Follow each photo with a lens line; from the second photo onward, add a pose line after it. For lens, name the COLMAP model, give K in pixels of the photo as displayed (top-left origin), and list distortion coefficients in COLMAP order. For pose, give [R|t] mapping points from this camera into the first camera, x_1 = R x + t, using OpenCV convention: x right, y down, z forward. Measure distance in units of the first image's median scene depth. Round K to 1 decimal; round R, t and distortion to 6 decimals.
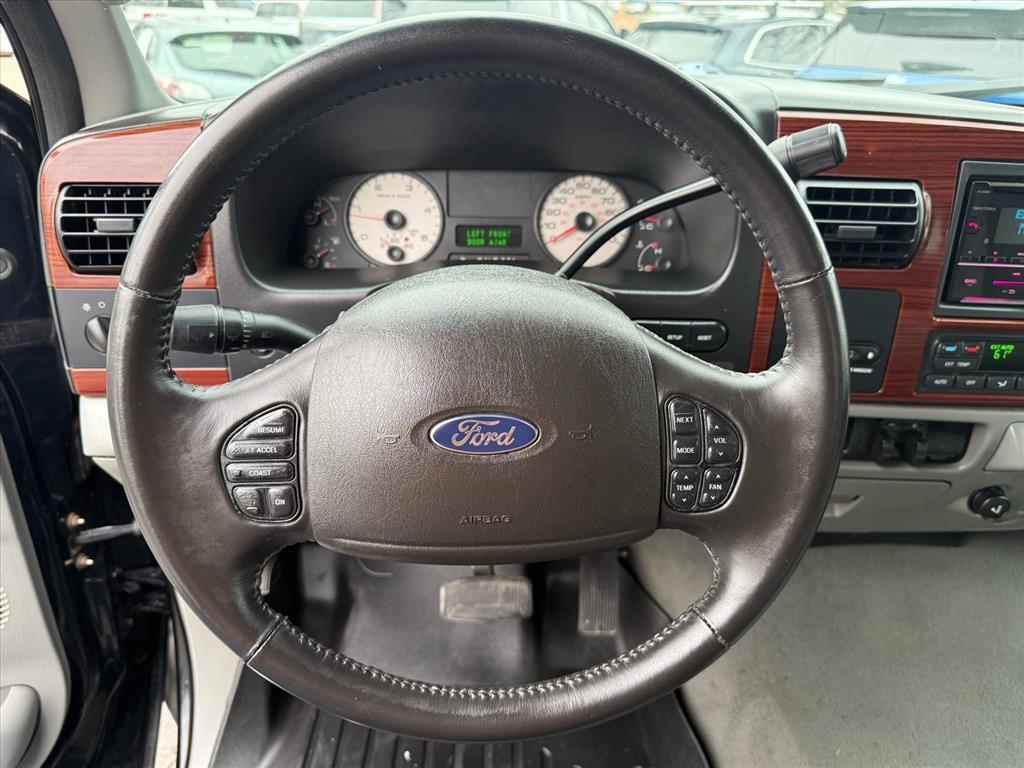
lens RADIAL K [[730.3, 0, 514.1], [0, 730.3, 402.9], [0, 0, 1]] dist [0.046326, -0.045882]
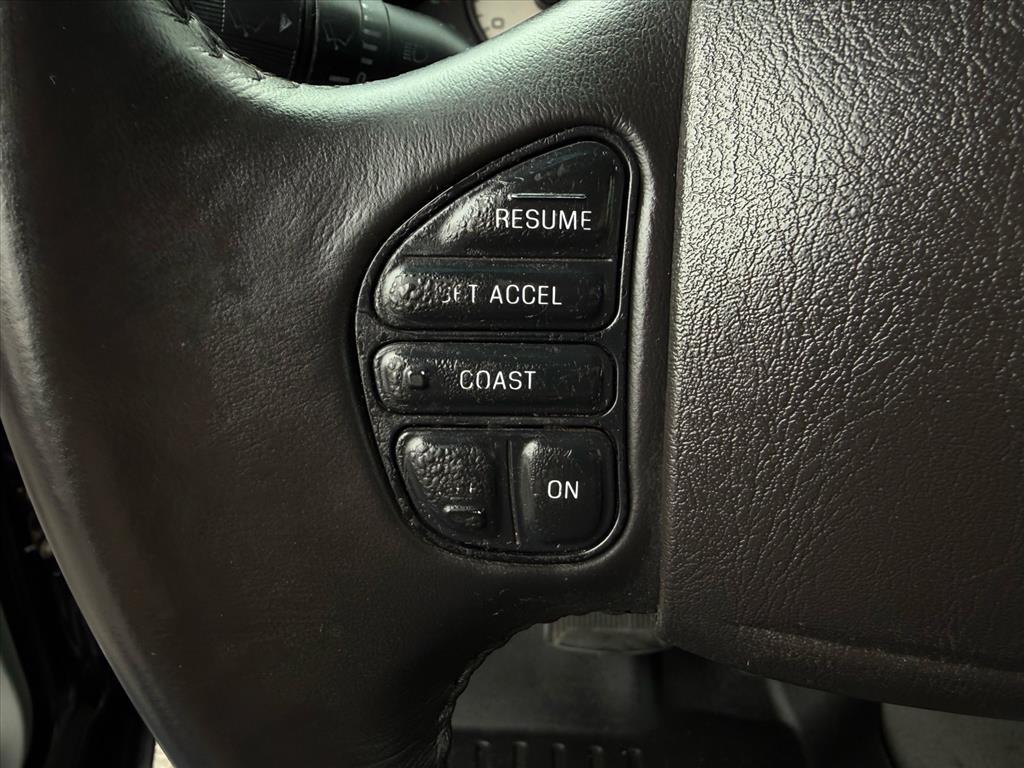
lens RADIAL K [[730.3, 0, 487.5], [0, 730.3, 392.4], [0, 0, 1]] dist [0.046326, -0.045882]
pose [[0.999299, 0.023425, -0.029207, -0.323050], [-0.022877, 0.999559, 0.018959, 0.089808], [0.029639, -0.018277, 0.999394, 0.691346]]
